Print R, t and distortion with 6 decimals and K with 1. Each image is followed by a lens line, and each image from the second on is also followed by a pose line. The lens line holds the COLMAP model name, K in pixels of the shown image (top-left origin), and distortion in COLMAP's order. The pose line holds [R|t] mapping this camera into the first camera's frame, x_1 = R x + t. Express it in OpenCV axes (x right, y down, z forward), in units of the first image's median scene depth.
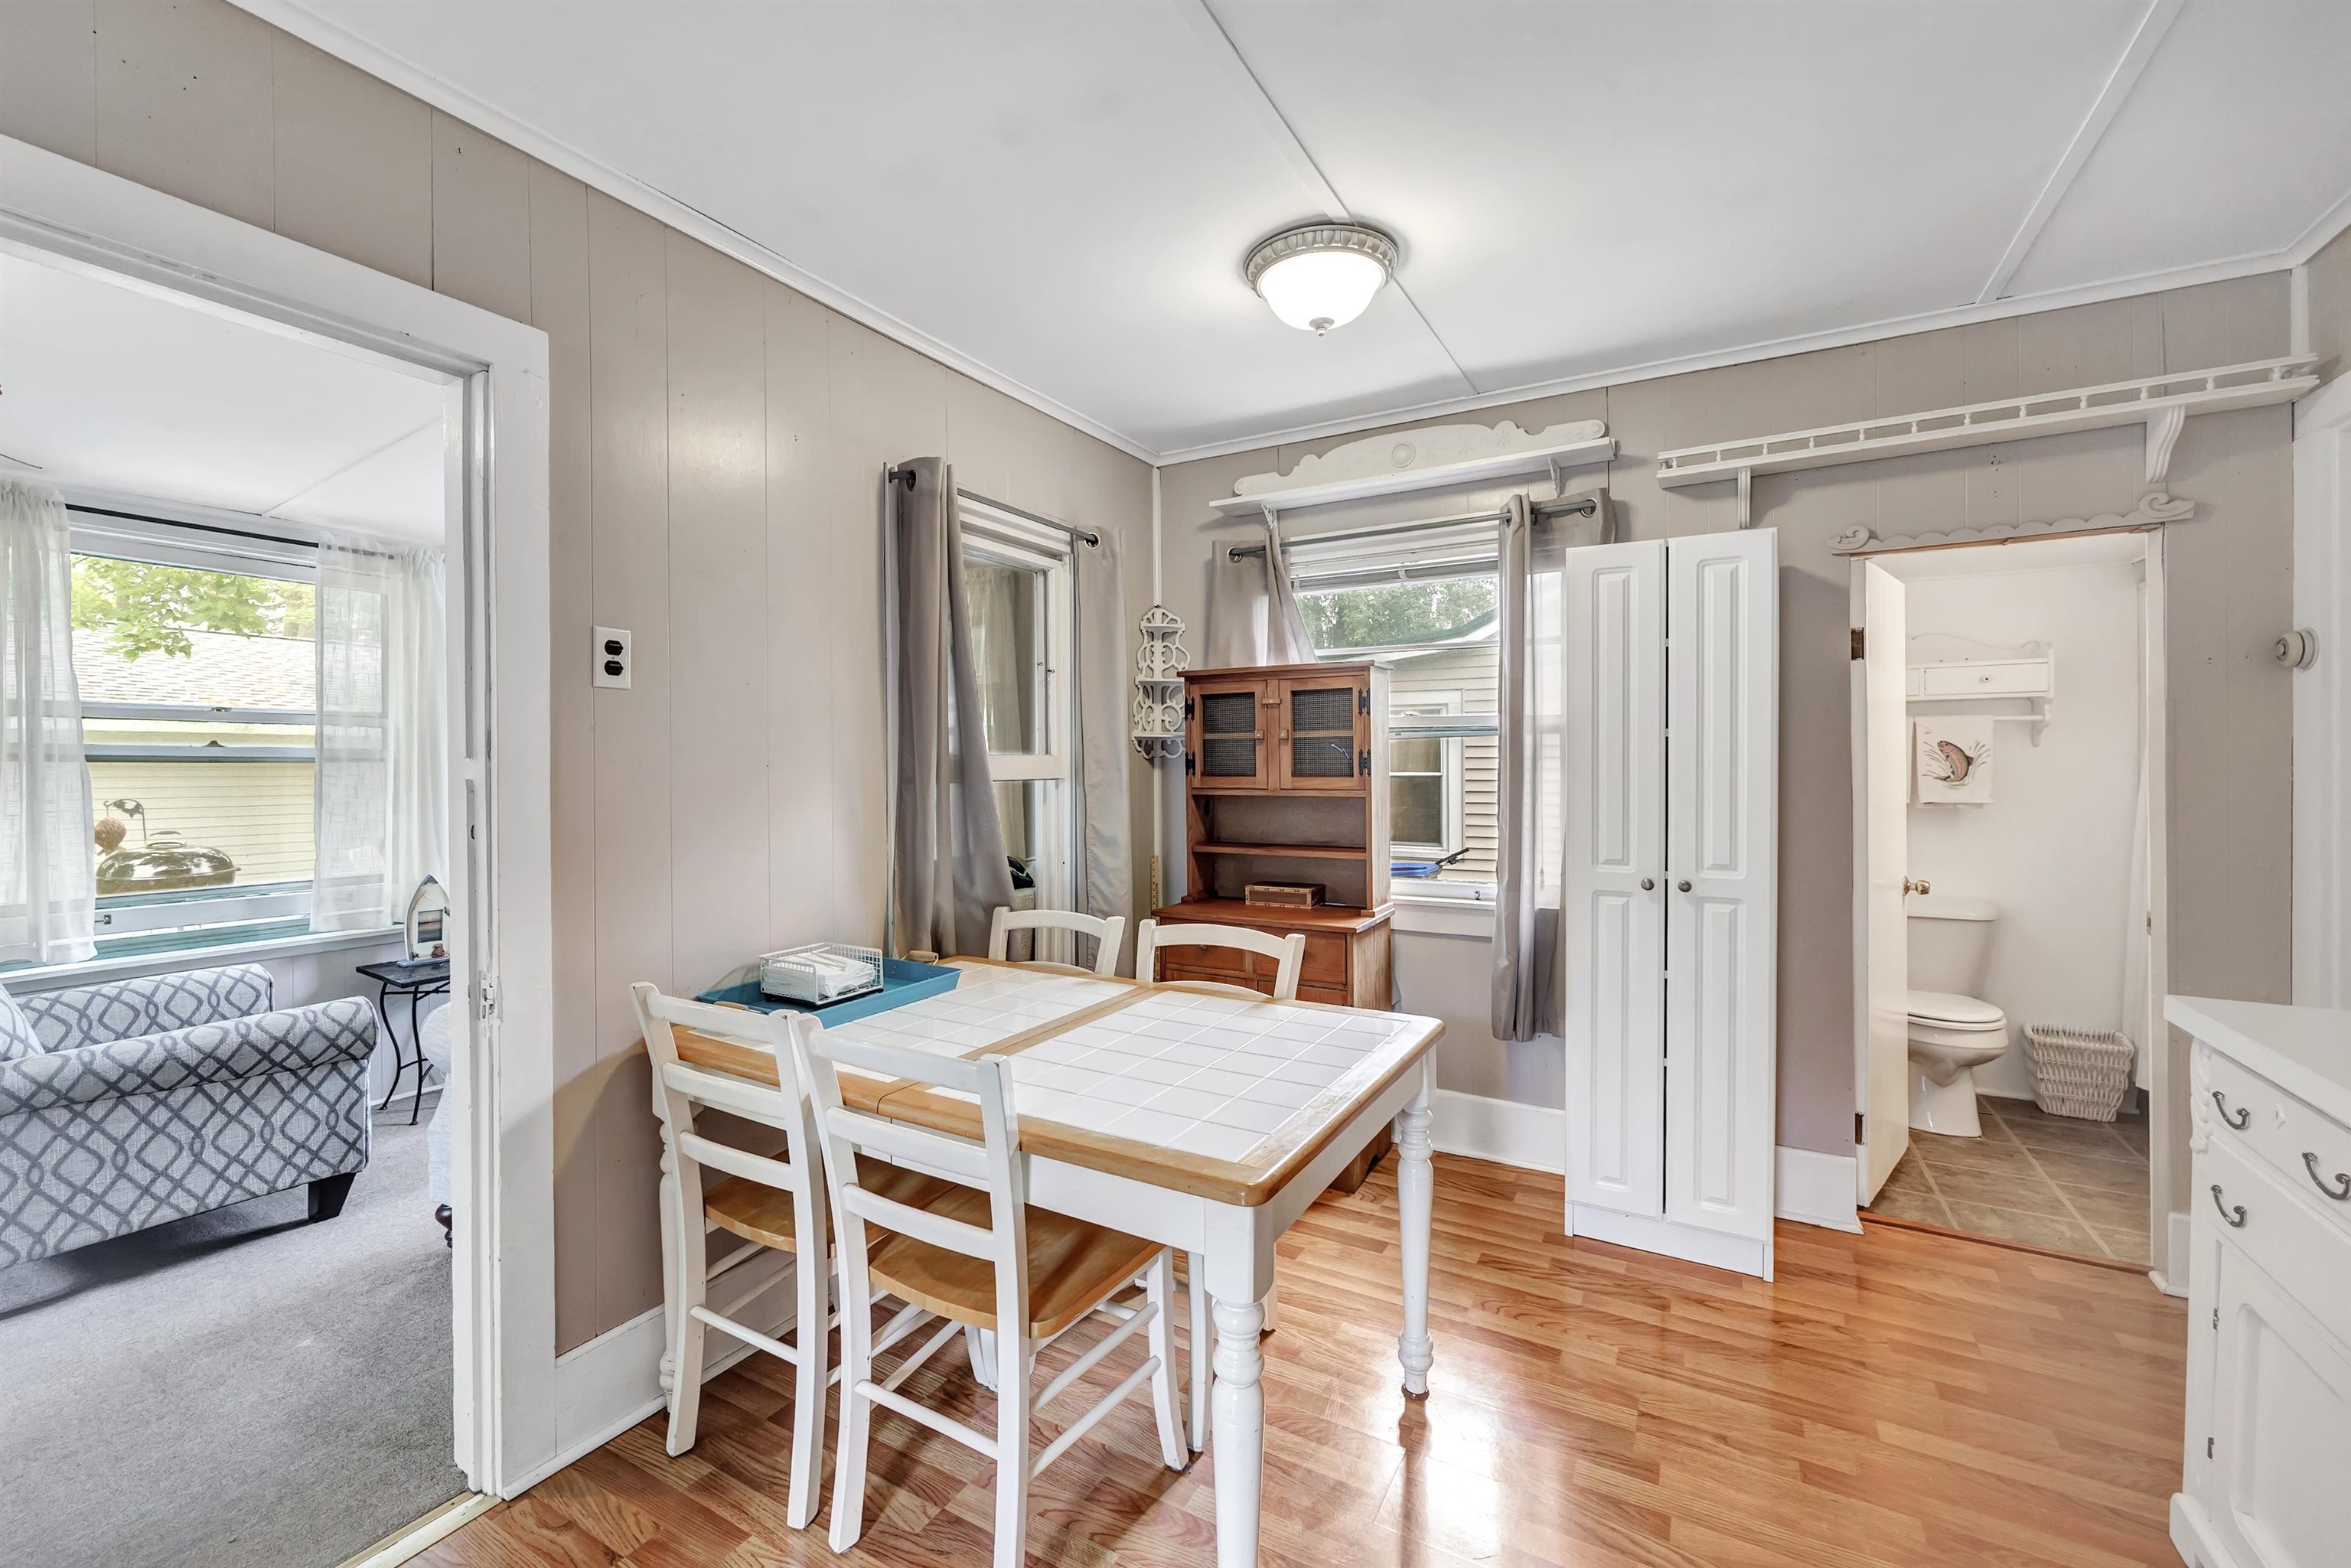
lens RADIAL K [[964.2, 0, 1118.7], [0, 964.2, 768.6], [0, 0, 1]] dist [-0.002272, 0.001926]
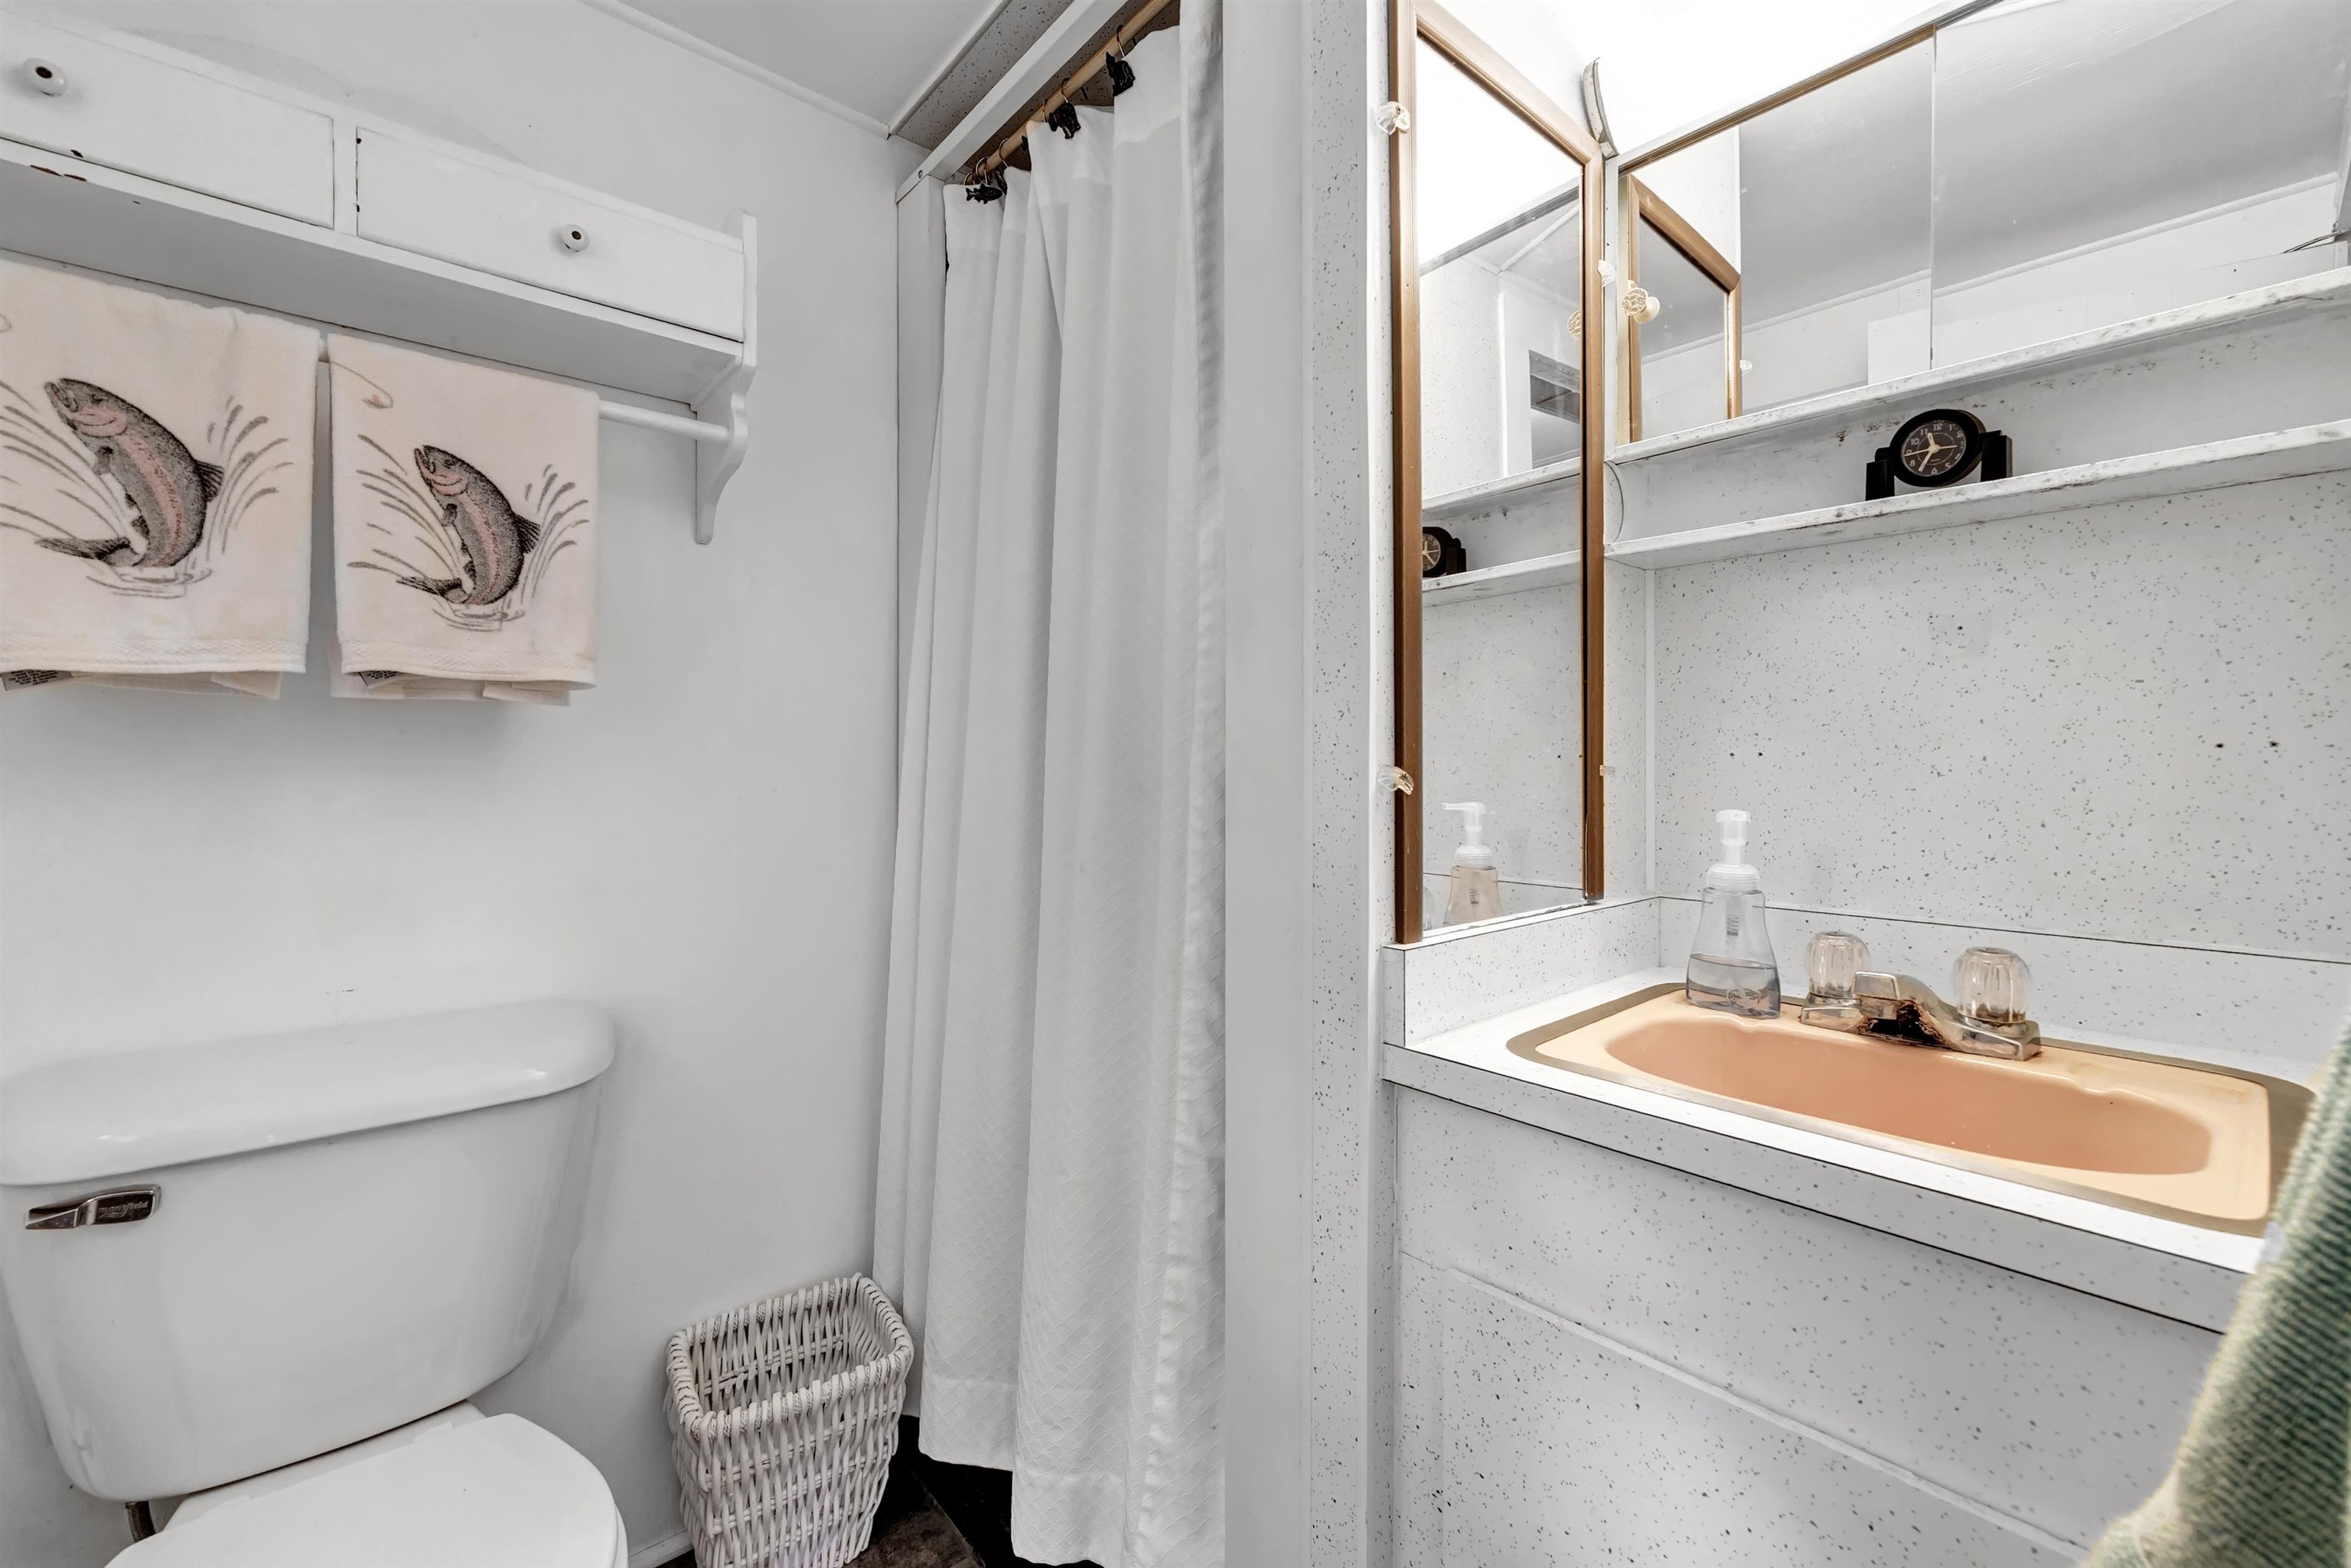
lens RADIAL K [[964.2, 0, 1156.4], [0, 964.2, 776.0], [0, 0, 1]] dist [-0.002272, 0.001926]
pose [[0.313986, 0.001469, 0.949427, 0.915266], [-0.003862, 0.999993, -0.000270, 0.084121], [-0.949420, -0.003582, 0.313989, 1.000298]]
